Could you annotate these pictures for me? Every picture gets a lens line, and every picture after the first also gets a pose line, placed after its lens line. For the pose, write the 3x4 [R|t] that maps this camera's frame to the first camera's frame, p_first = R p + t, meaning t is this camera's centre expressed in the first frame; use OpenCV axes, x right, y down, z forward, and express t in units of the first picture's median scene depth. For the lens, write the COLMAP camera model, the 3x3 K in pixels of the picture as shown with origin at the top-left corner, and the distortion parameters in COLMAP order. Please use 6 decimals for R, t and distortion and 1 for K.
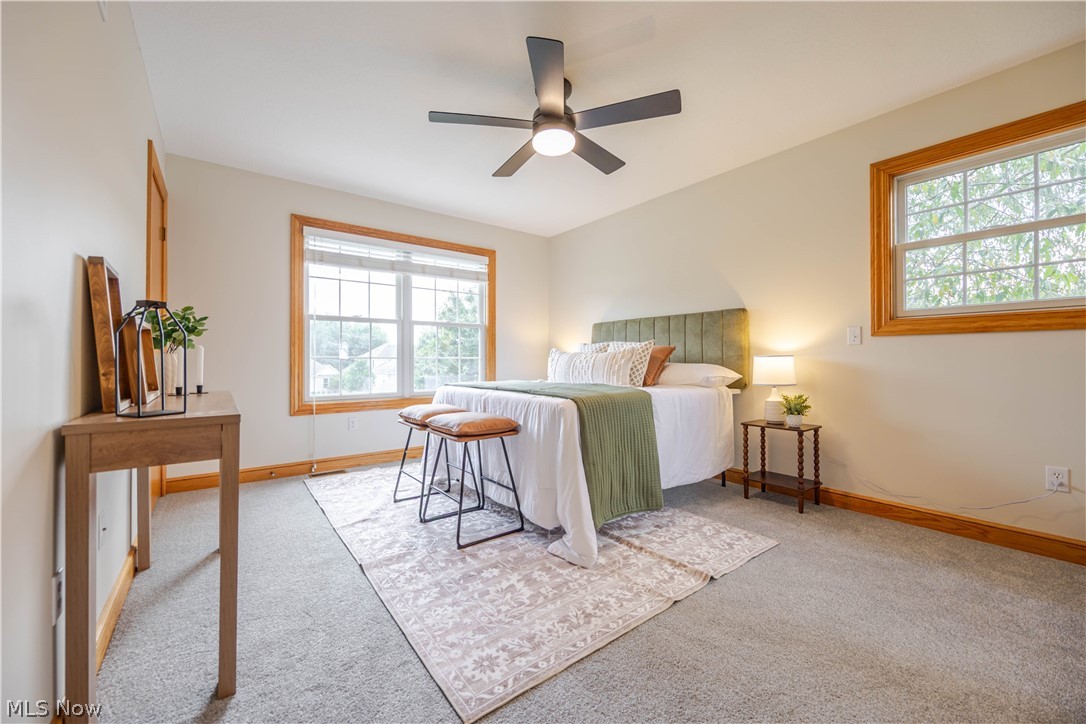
lens RADIAL K [[421.5, 0, 536.5], [0, 421.5, 356.8], [0, 0, 1]] dist [-0.002164, -0.000040]
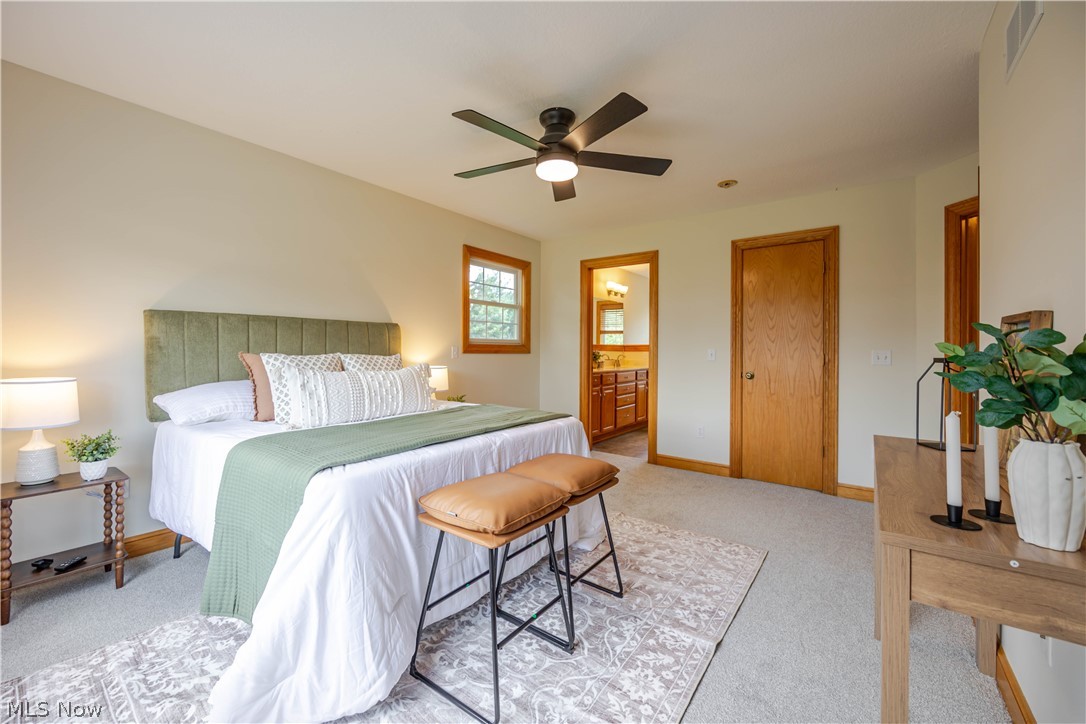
lens RADIAL K [[421.5, 0, 536.5], [0, 421.5, 356.8], [0, 0, 1]] dist [-0.002164, -0.000040]
pose [[-0.254191, -0.018788, 0.966972, -0.916545], [-0.017593, 0.999736, 0.014799, -0.073812], [-0.966994, -0.013251, -0.254454, 1.274418]]
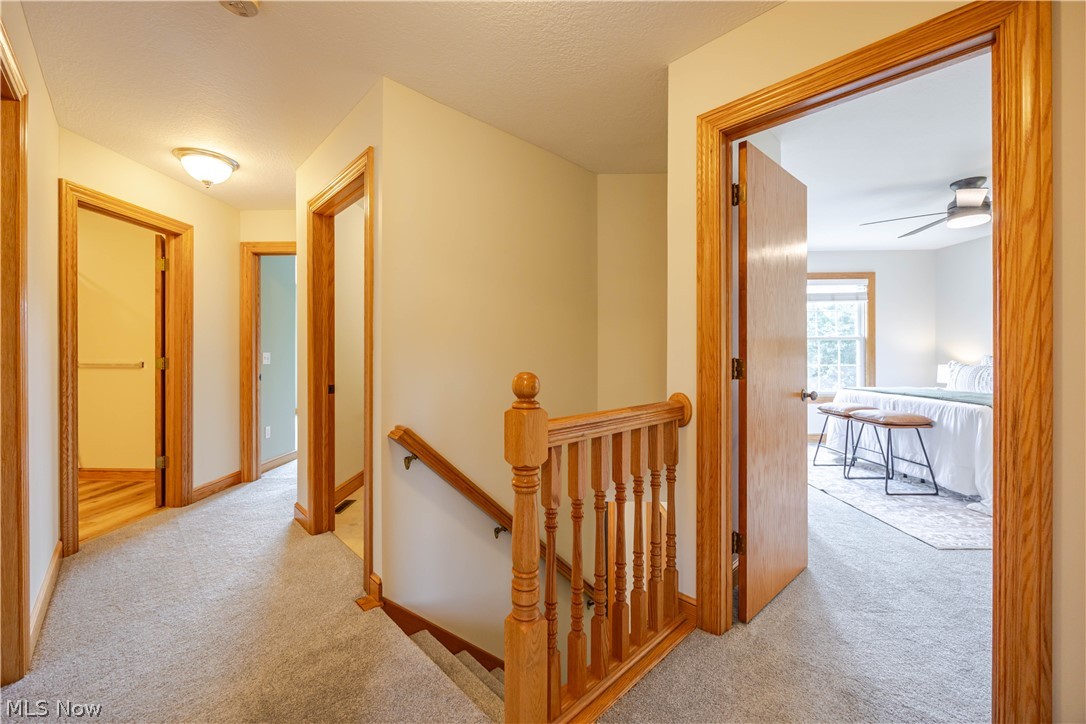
lens RADIAL K [[431.0, 0, 535.7], [0, 431.0, 352.9], [0, 0, 1]] dist [0.000430, 0.000039]
pose [[0.788630, -0.004606, -0.614851, -0.203917], [0.010441, 0.999928, 0.005901, -0.092462], [0.614779, -0.011073, 0.788621, -0.975889]]
